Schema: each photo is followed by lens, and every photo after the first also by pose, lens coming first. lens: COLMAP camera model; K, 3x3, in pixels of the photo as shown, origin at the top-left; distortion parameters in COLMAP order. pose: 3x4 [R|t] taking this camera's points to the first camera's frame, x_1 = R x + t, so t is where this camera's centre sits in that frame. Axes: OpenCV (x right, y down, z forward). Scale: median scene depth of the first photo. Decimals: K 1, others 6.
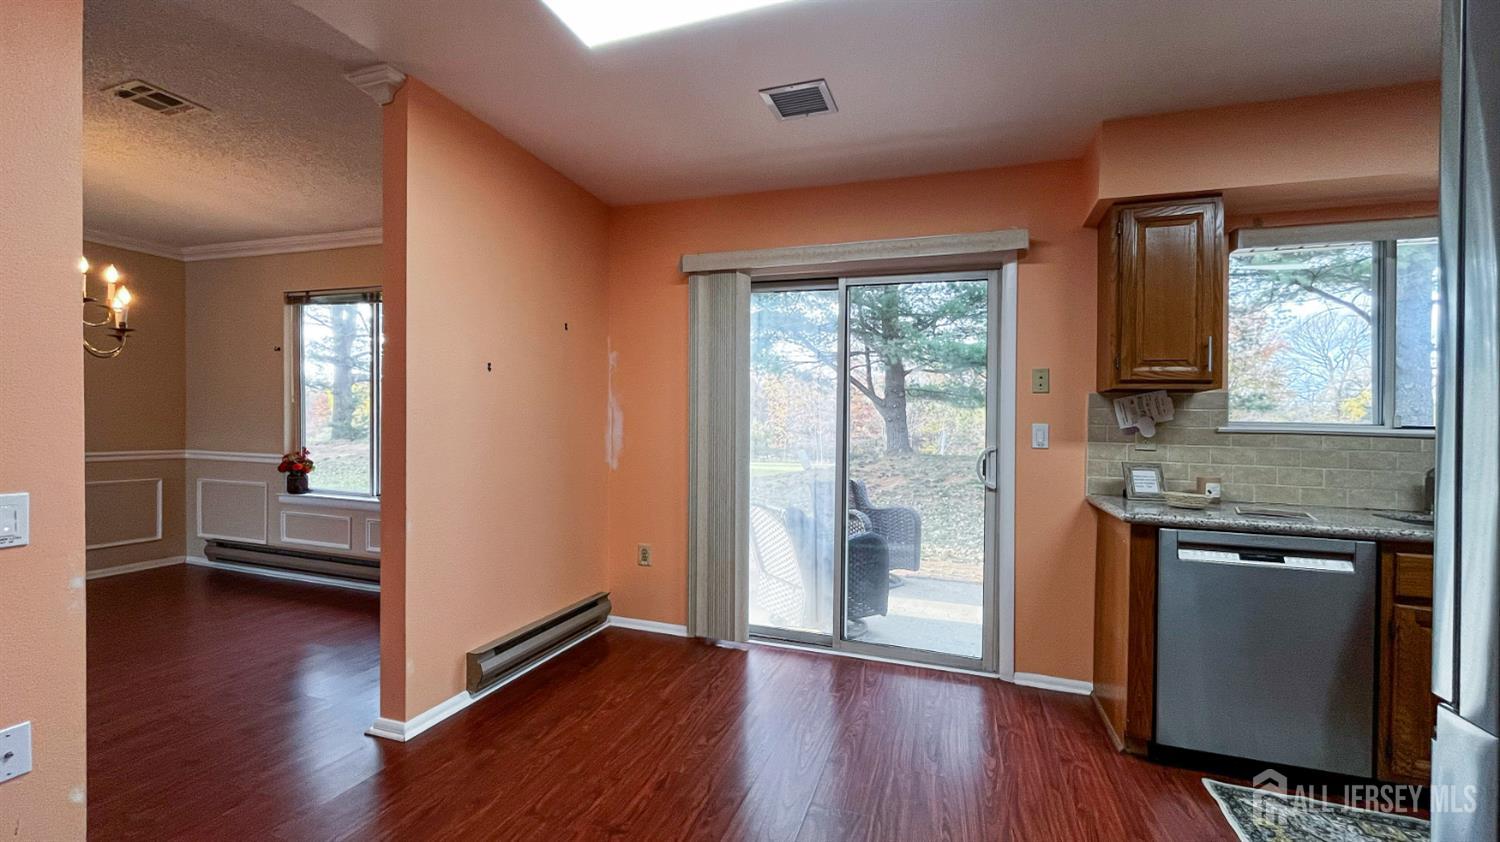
lens RADIAL K [[613.3, 0, 748.8], [0, 613.3, 419.4], [0, 0, 1]] dist [0.001716, -0.000191]
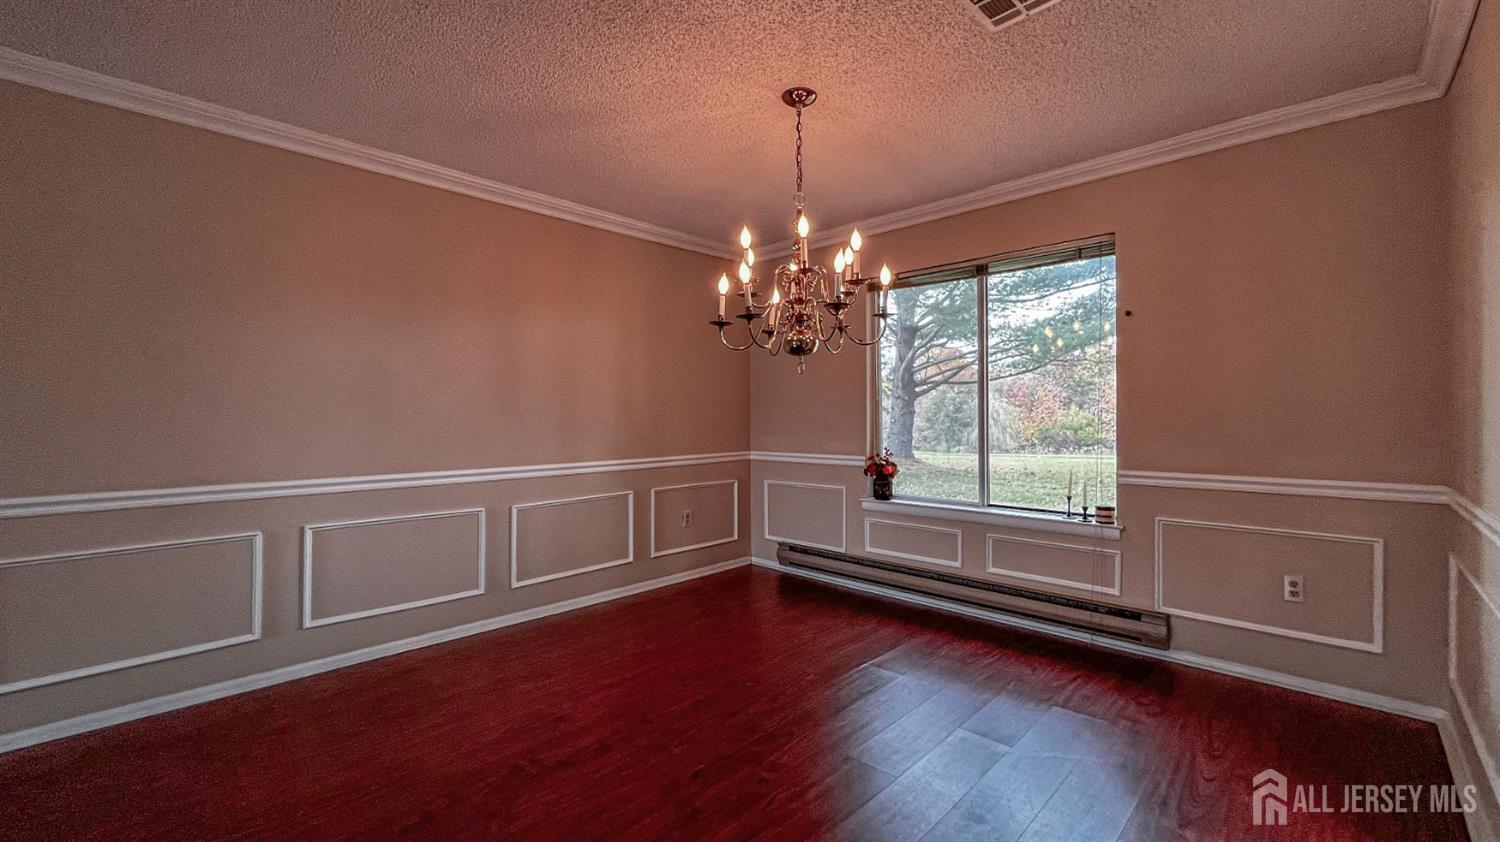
lens RADIAL K [[613.3, 0, 751.9], [0, 613.3, 413.1], [0, 0, 1]] dist [0.001716, -0.000191]
pose [[0.906722, -0.029208, -0.420716, -0.519881], [0.029686, 0.999545, -0.005413, -0.007261], [0.420683, -0.007582, 0.907176, 0.100453]]
